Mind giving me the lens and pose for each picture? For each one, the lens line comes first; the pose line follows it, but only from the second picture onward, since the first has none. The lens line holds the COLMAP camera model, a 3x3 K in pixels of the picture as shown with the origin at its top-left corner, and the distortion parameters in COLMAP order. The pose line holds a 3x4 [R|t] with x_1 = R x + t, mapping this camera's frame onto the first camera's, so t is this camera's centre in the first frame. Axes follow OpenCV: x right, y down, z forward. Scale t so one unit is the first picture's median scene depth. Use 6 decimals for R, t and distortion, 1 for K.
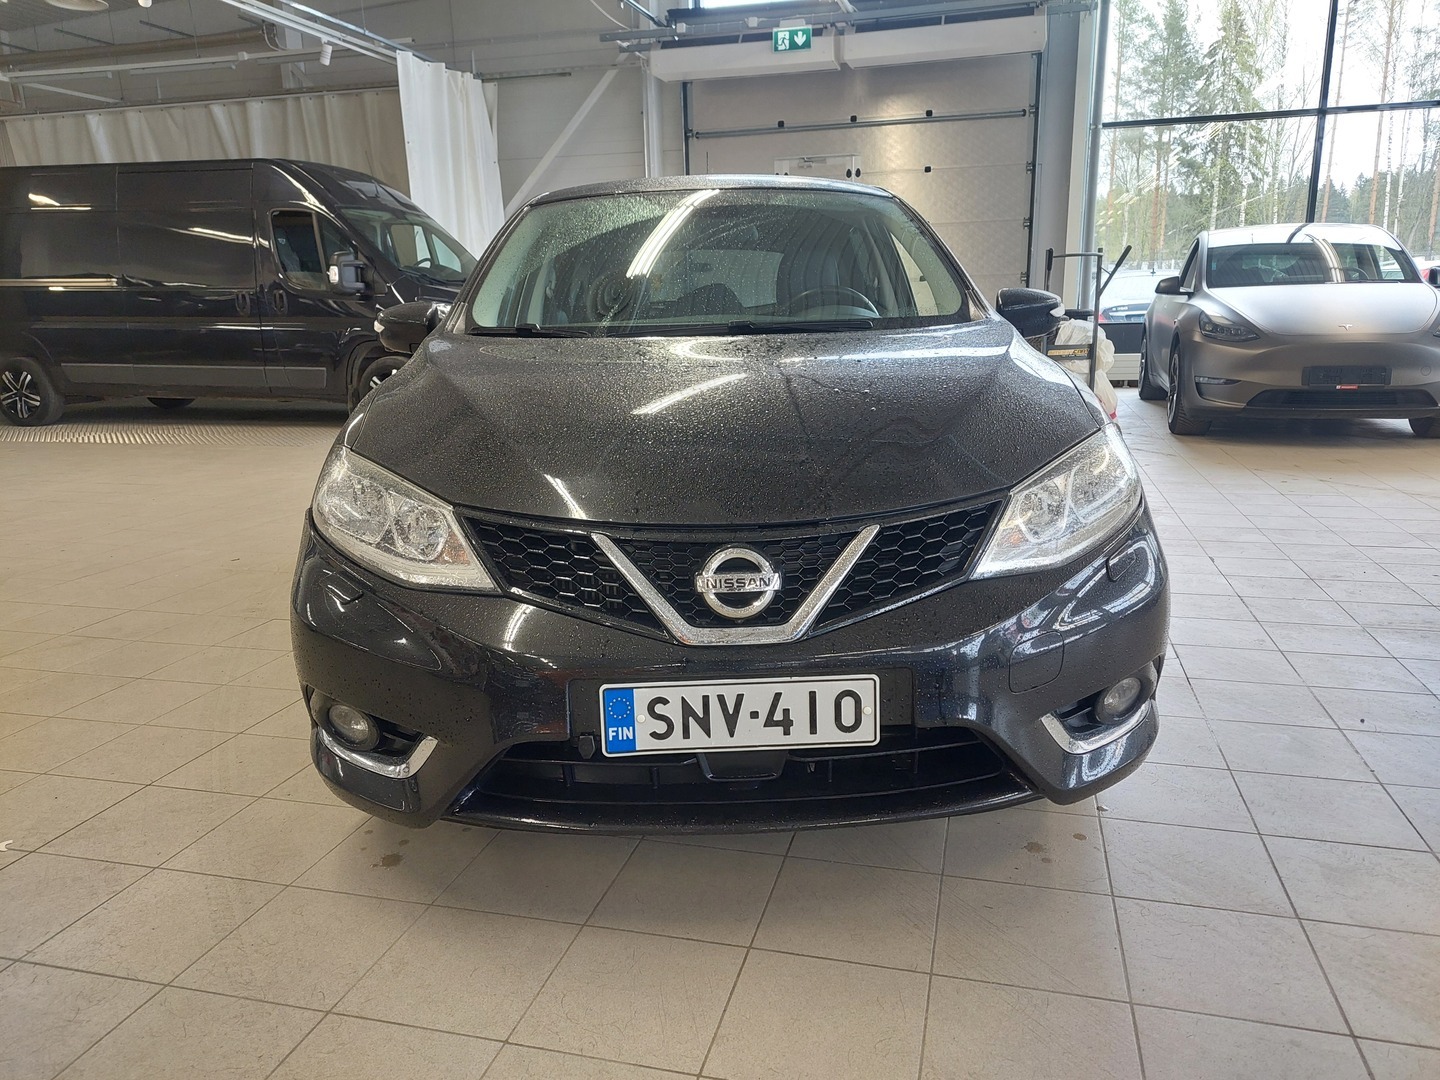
lens RADIAL K [[1042.0, 0, 720.9], [0, 1042.0, 542.8], [0, 0, 1]] dist [0.023565, -0.014481]
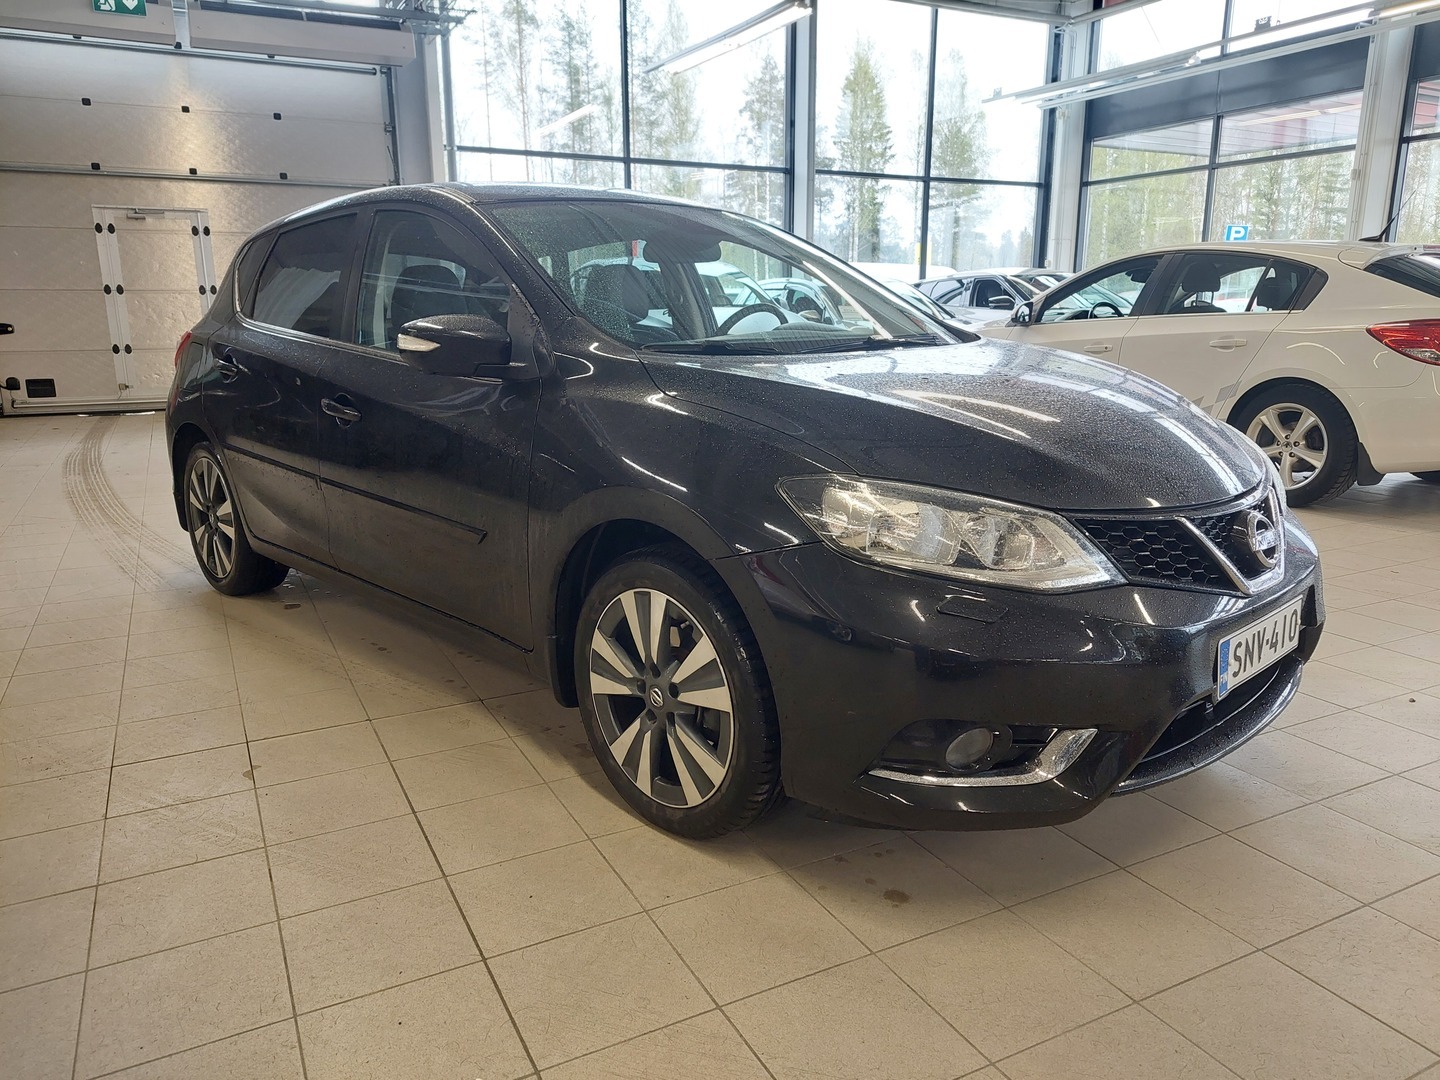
lens RADIAL K [[1042.0, 0, 723.9], [0, 1042.0, 545.2], [0, 0, 1]] dist [0.023565, -0.014481]
pose [[0.742180, -0.131584, 0.657156, -0.182279], [0.137533, 0.989571, 0.042817, -0.014078], [-0.655937, 0.058603, 0.752537, 0.064726]]
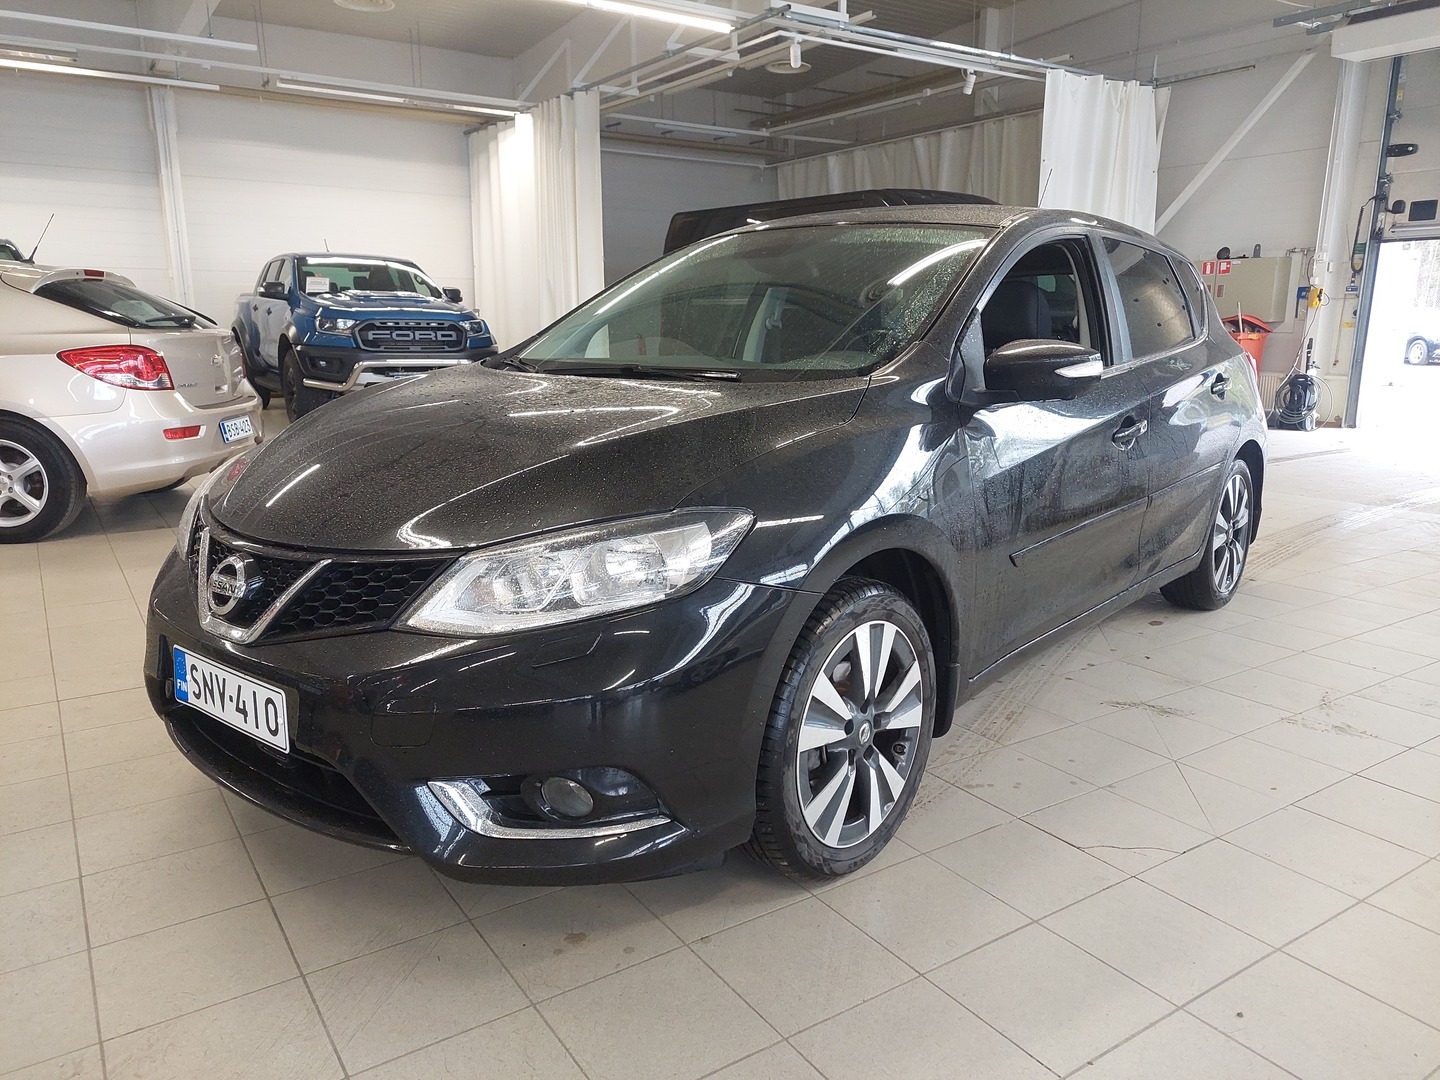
lens RADIAL K [[1042.0, 0, 724.7], [0, 1042.0, 540.5], [0, 0, 1]] dist [0.023565, -0.014481]
pose [[0.754581, 0.155979, -0.637399, 0.166328], [-0.162927, 0.985456, 0.048272, -0.022544], [0.635659, 0.067425, 0.769020, 0.060380]]
